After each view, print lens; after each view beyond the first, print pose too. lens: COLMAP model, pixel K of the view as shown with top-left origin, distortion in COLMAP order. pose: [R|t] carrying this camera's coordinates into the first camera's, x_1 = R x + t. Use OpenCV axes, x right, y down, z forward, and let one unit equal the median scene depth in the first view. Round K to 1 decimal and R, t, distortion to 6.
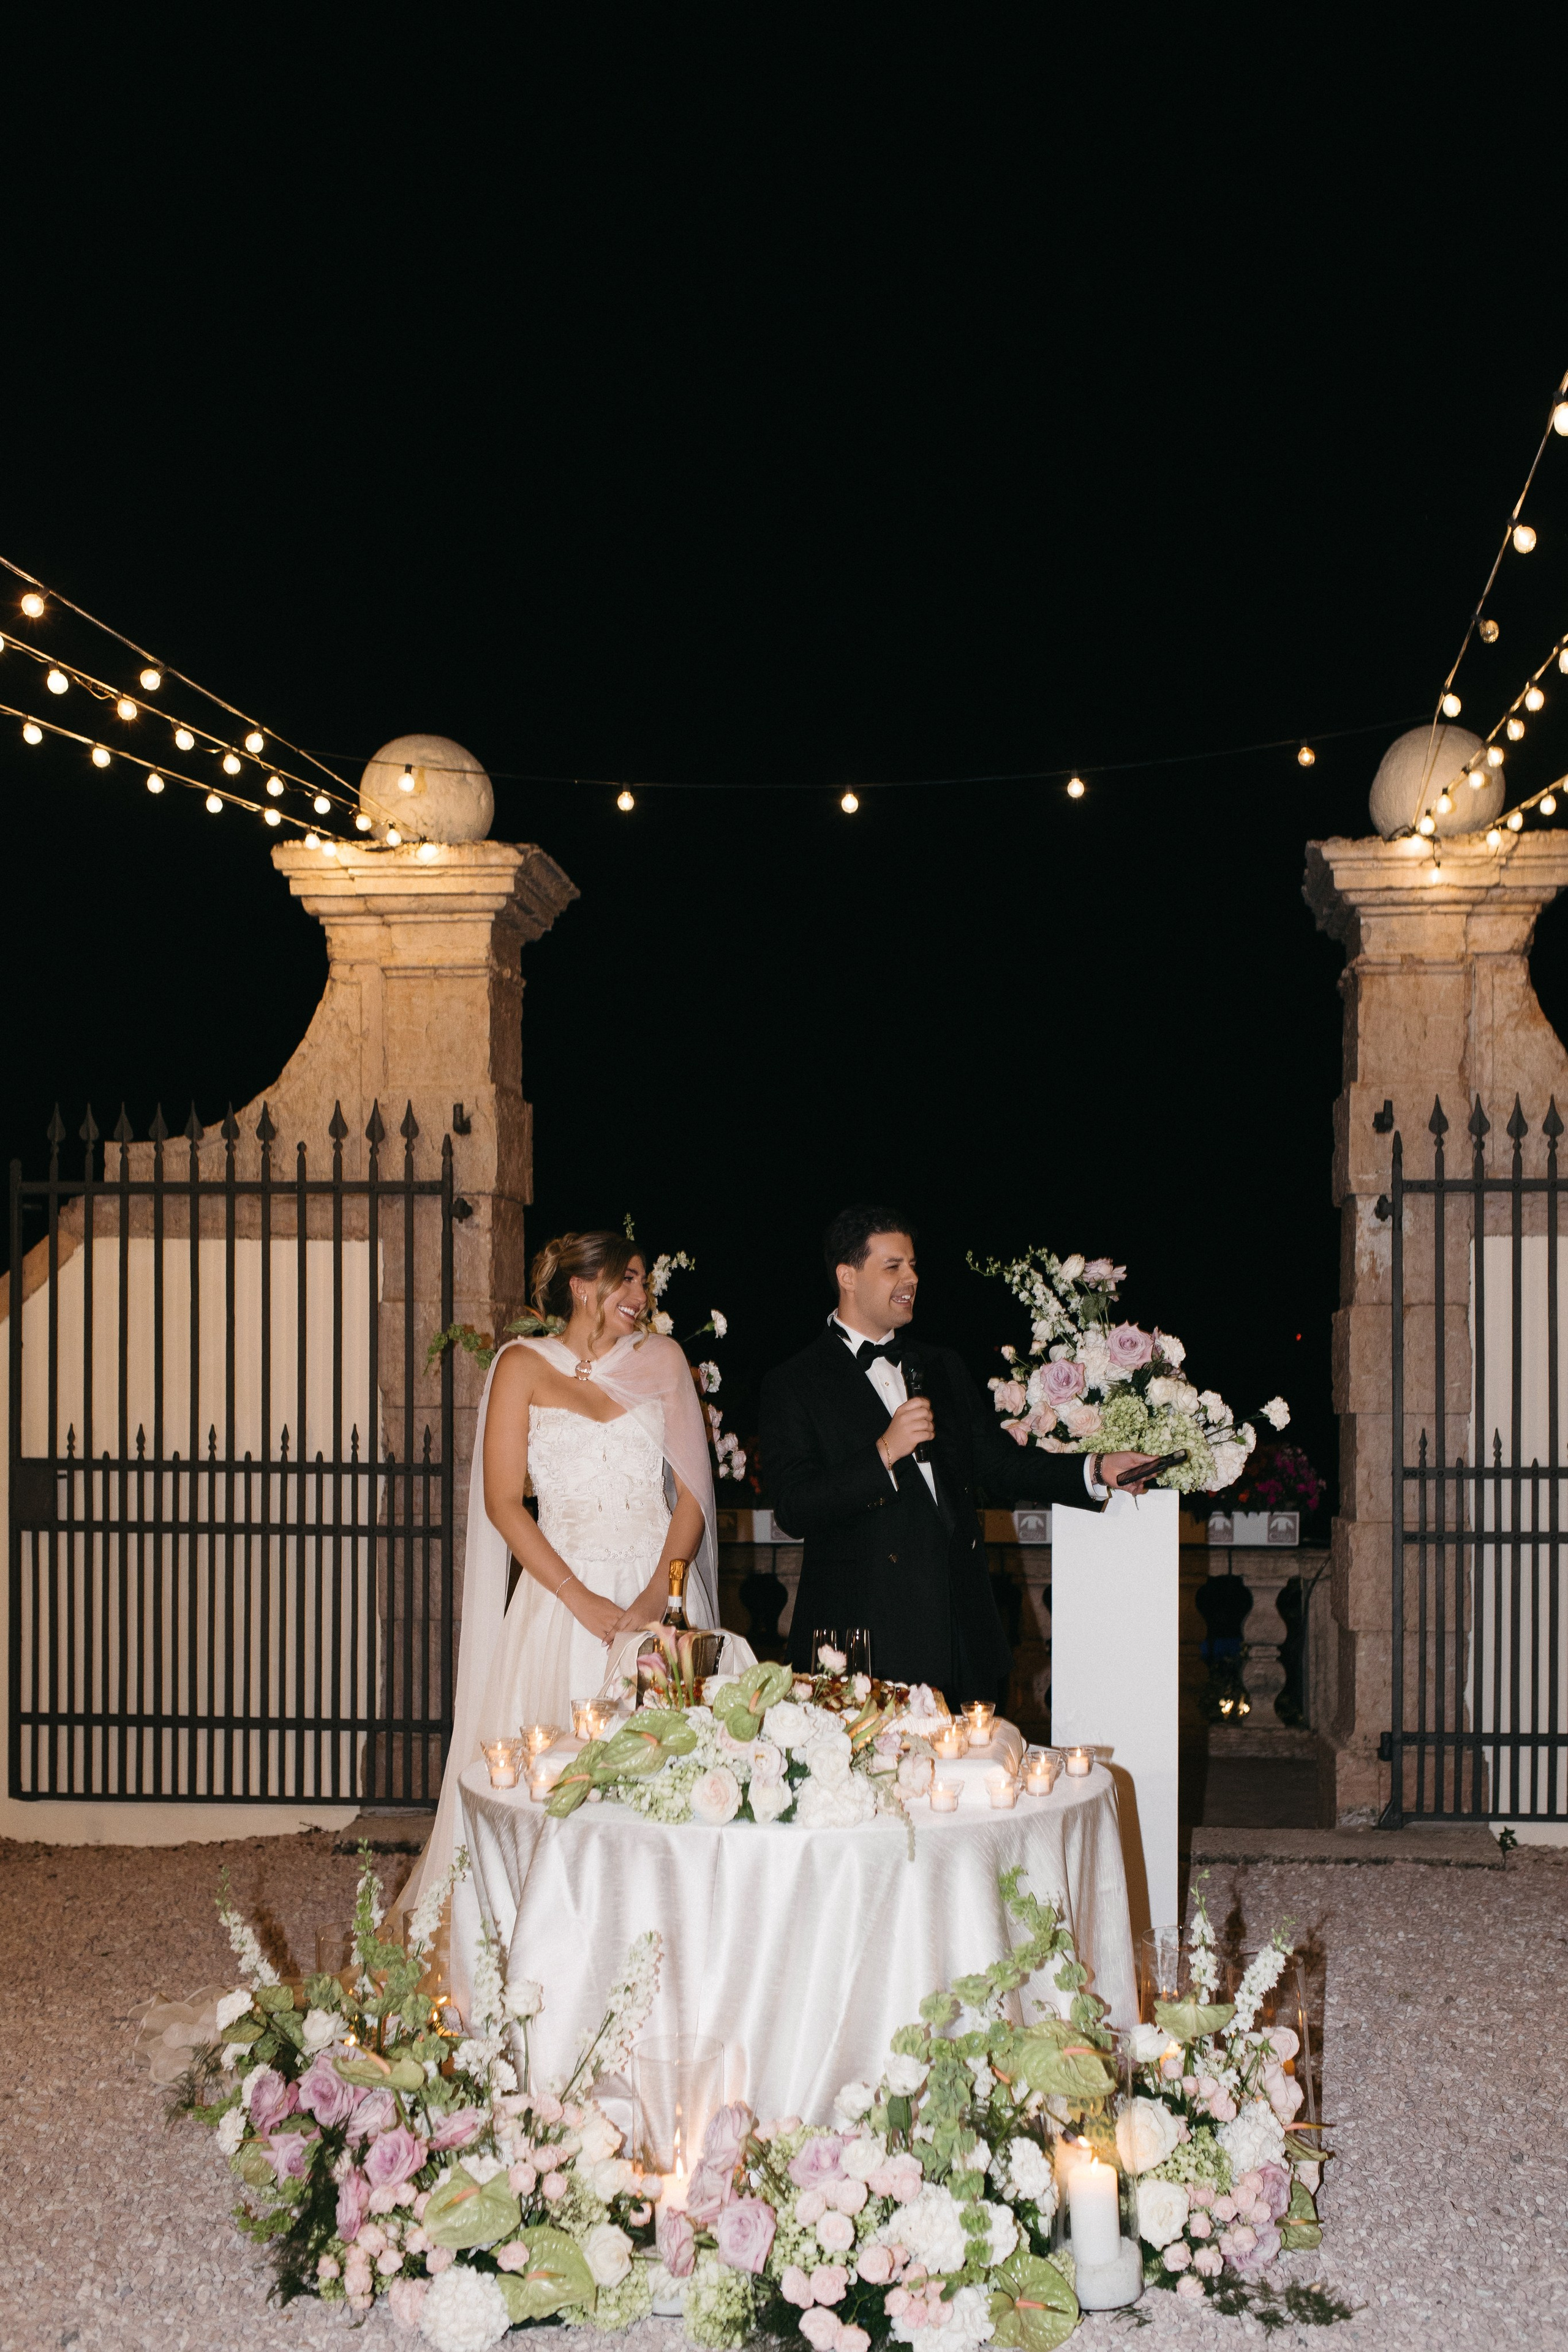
lens RADIAL K [[2304.3, 0, 914.6], [0, 2304.3, 1457.8], [0, 0, 1]] dist [-0.001231, -0.013227]
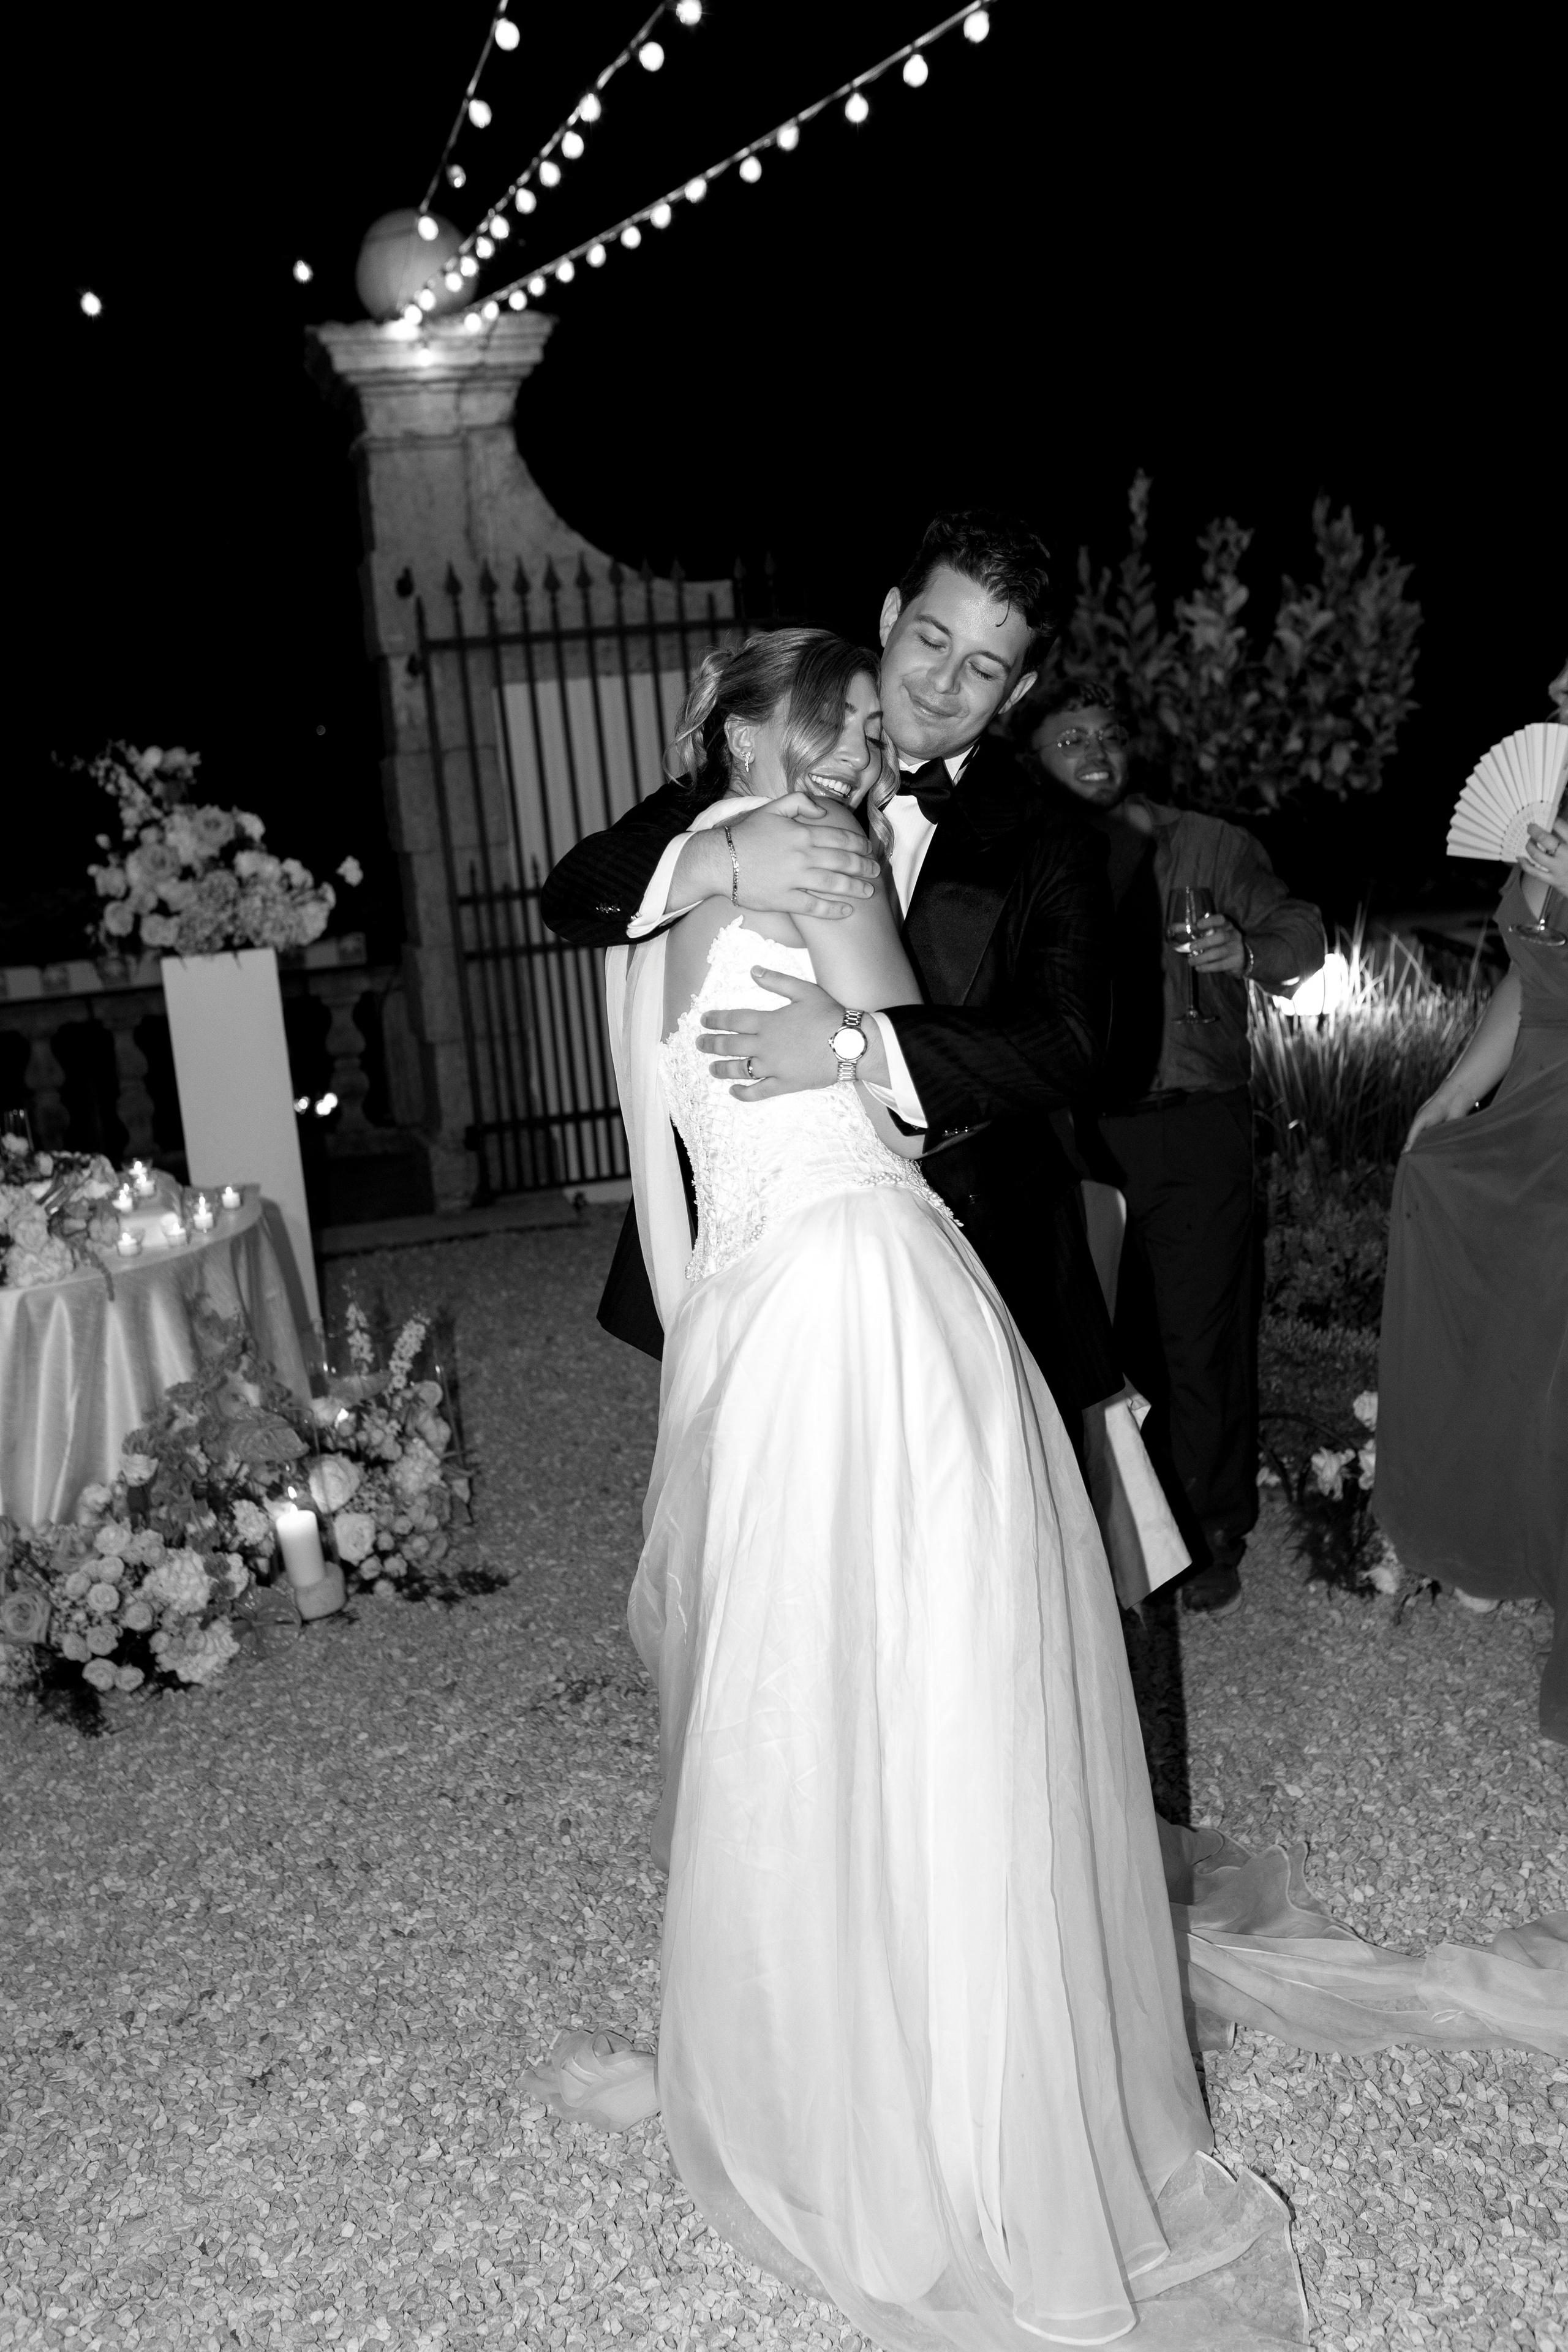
lens RADIAL K [[2233.6, 0, 779.2], [0, 2233.6, 1202.3], [0, 0, 1]] dist [-0.000608, -0.003495]
pose [[0.932181, -0.145259, 0.331569, -0.040534], [0.091046, 0.980594, 0.173624, -0.034155], [-0.350355, -0.131661, 0.927317, -0.146941]]
